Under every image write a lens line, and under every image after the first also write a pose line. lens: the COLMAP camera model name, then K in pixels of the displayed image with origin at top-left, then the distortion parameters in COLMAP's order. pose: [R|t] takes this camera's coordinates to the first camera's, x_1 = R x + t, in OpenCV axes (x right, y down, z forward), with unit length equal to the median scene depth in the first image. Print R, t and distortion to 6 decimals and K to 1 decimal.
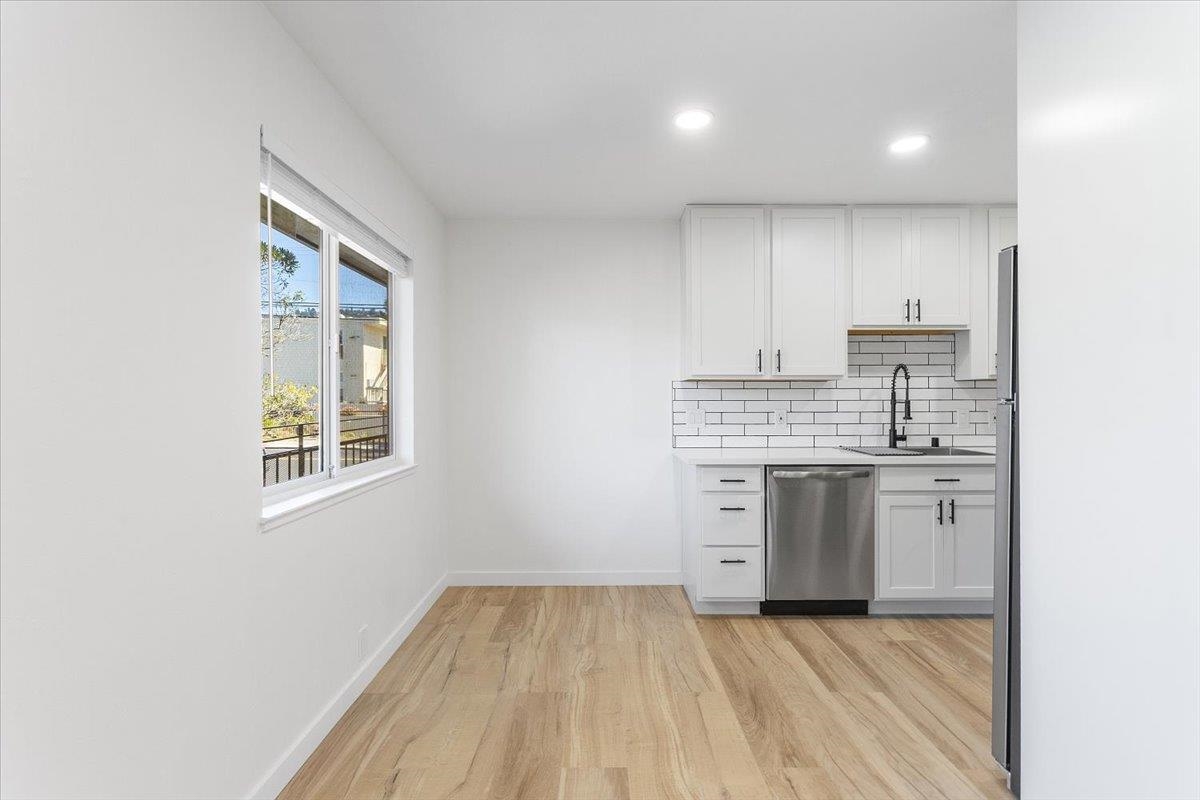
lens RADIAL K [[565.0, 0, 599.3], [0, 565.0, 394.6], [0, 0, 1]] dist [0.001829, 0.000263]
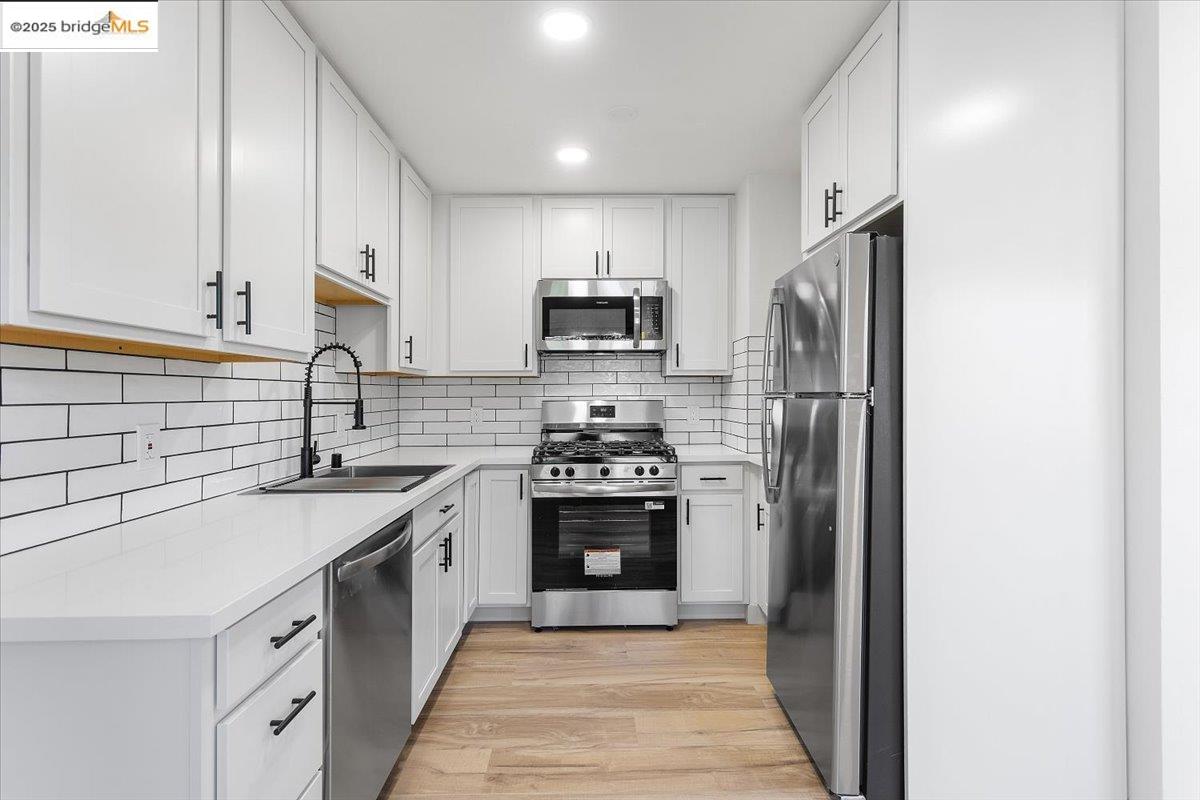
lens RADIAL K [[565.0, 0, 599.3], [0, 565.0, 394.6], [0, 0, 1]] dist [0.001829, 0.000263]
pose [[-0.010230, 0.002933, 0.999943, -0.100004], [-0.010533, 0.999940, -0.003040, 0.002213], [-0.999892, -0.010563, -0.010198, 0.684780]]
